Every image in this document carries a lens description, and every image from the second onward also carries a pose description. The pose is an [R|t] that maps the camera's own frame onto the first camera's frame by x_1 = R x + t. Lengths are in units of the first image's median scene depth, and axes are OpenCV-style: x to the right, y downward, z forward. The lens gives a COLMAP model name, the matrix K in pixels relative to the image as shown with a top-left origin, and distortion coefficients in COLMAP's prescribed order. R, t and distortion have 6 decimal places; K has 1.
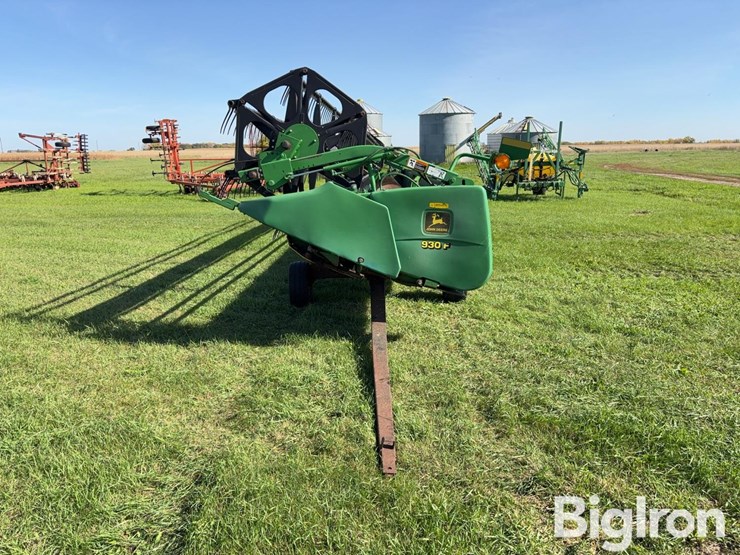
lens RADIAL K [[566.3, 0, 370.0], [0, 566.3, 277.5], [0, 0, 1]] dist [0.002057, -0.006335]
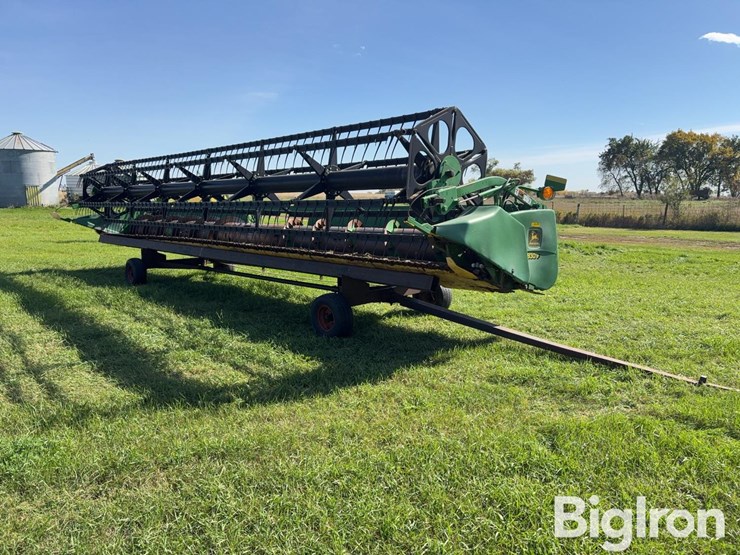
lens RADIAL K [[566.3, 0, 370.0], [0, 566.3, 277.5], [0, 0, 1]] dist [0.002057, -0.006335]
pose [[0.695306, -0.086540, 0.713485, -1.051393], [0.143063, 0.989524, -0.019396, -0.036116], [-0.704332, 0.115559, 0.700402, 0.365275]]
